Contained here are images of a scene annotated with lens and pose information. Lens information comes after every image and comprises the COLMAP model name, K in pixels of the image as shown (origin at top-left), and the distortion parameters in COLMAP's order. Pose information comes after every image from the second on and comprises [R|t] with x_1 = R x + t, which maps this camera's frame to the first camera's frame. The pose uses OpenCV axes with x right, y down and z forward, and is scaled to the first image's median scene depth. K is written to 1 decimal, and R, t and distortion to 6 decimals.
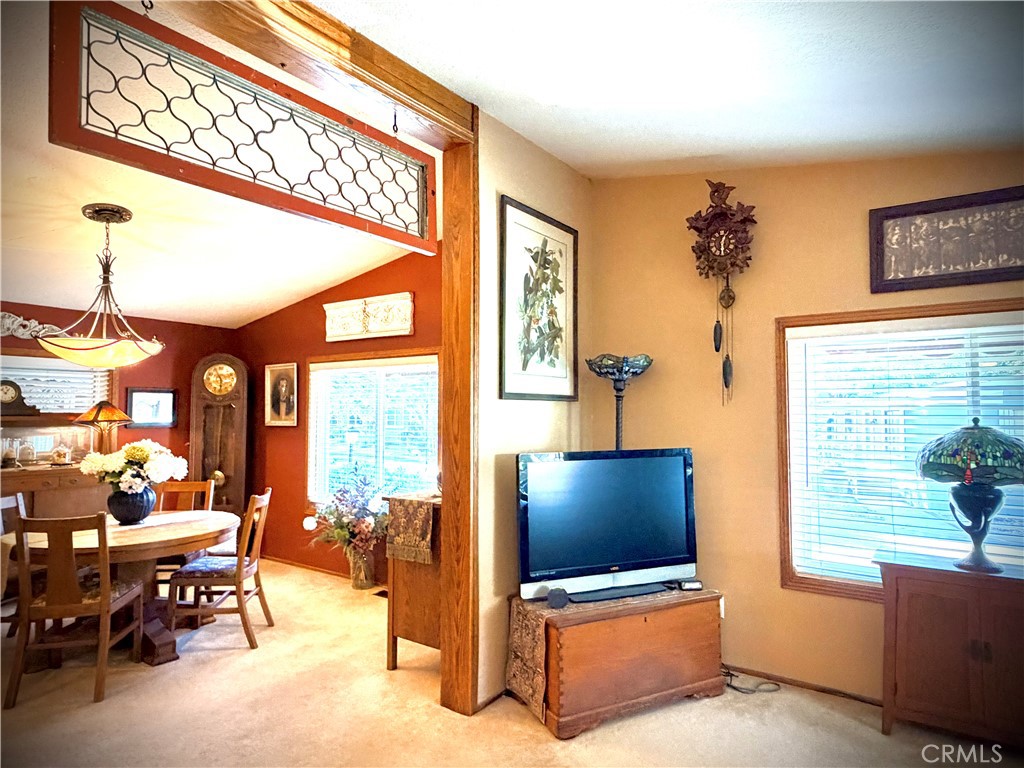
lens RADIAL K [[616.3, 0, 512.0], [0, 616.3, 384.0], [0, 0, 1]] dist [-0.001269, 0.000769]
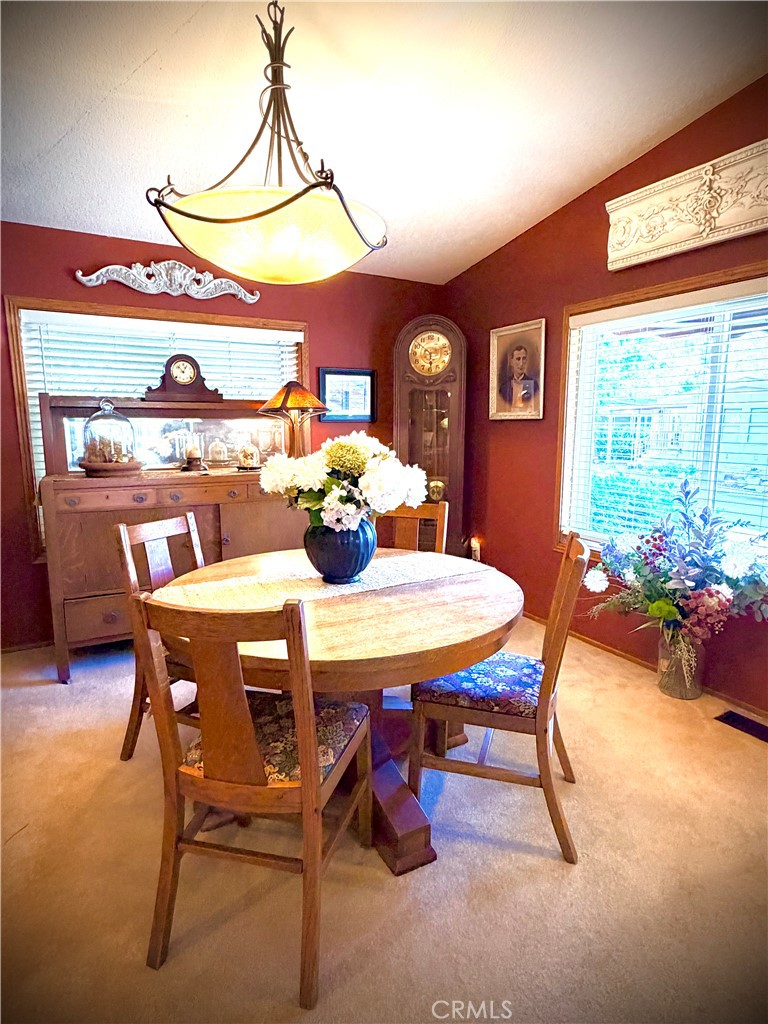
lens RADIAL K [[557.5, 0, 376.9], [0, 557.5, 510.4], [0, 0, 1]] dist [0.004402, 0.000782]
pose [[0.901994, 0.066310, -0.426626, -0.297253], [0.022447, 0.979596, 0.199717, 0.049124], [0.431165, -0.189720, 0.882102, 0.456619]]
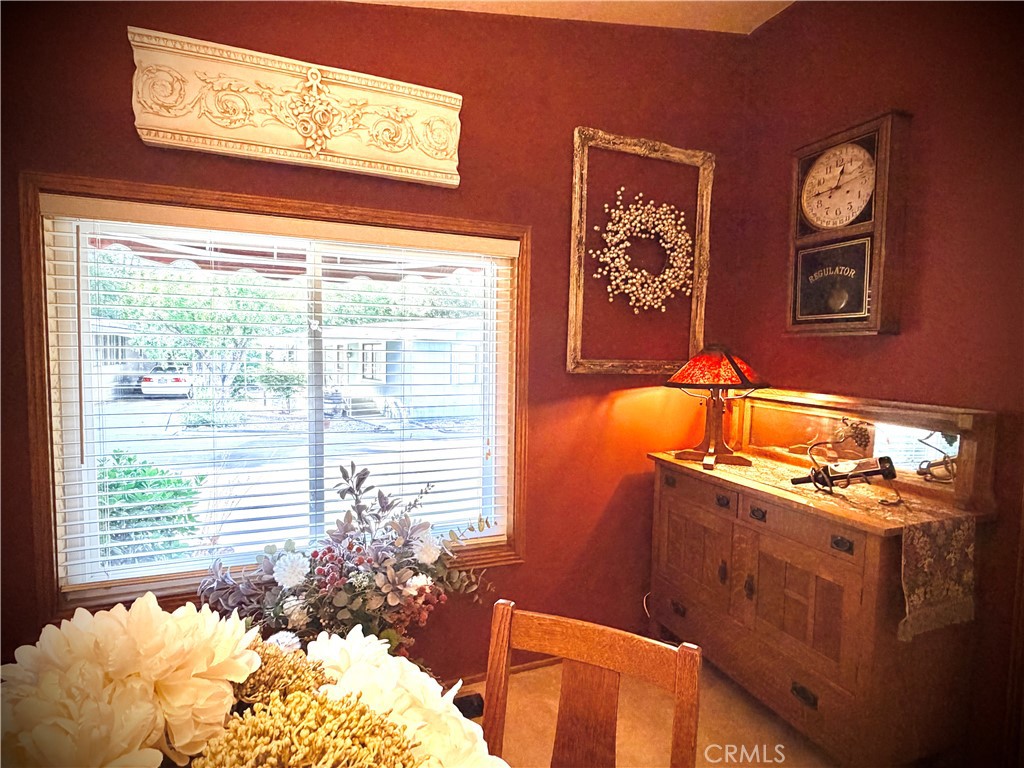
lens RADIAL K [[537.0, 0, 512.0], [0, 537.0, 384.0], [0, 0, 1]] dist [-0.000716, -0.000807]
pose [[0.541705, -0.045416, 0.839341, -0.518236], [-0.056569, 0.994306, 0.090311, 0.034181], [-0.838663, -0.096403, 0.536051, 0.741310]]
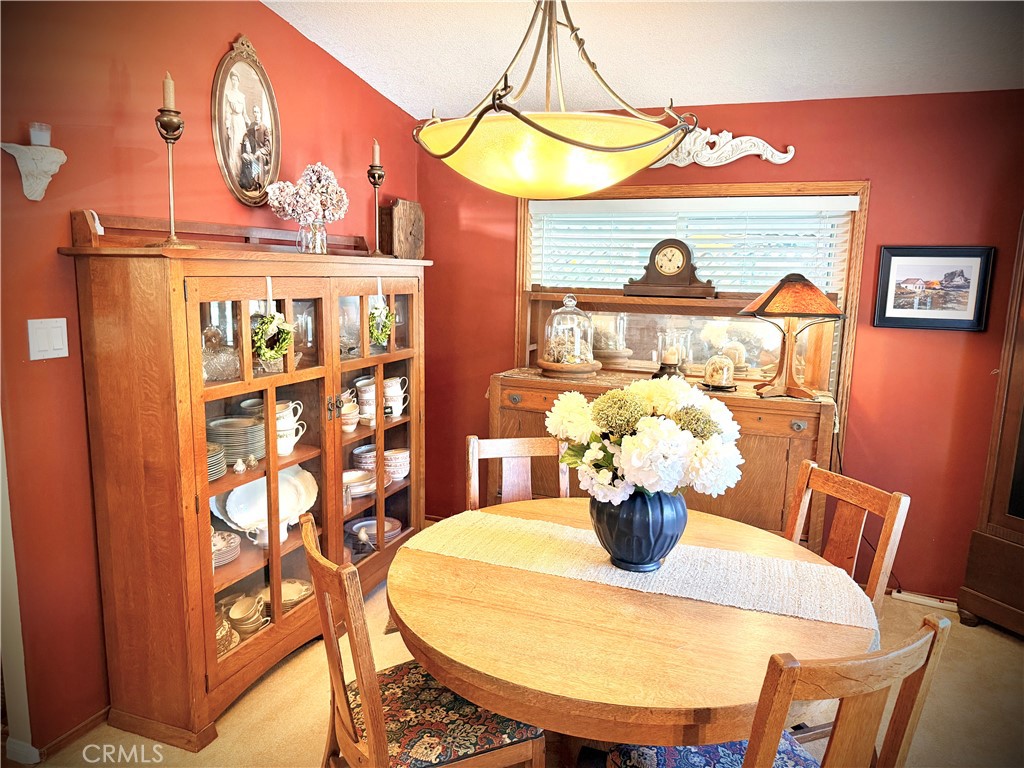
lens RADIAL K [[720.2, 0, 516.5], [0, 720.2, 389.7], [0, 0, 1]] dist [0.106735, -0.170125]
pose [[0.262721, 0.167529, -0.950217, -0.134933], [0.019845, 0.983665, 0.178913, 0.009107], [0.964668, -0.065862, 0.255105, 0.639630]]
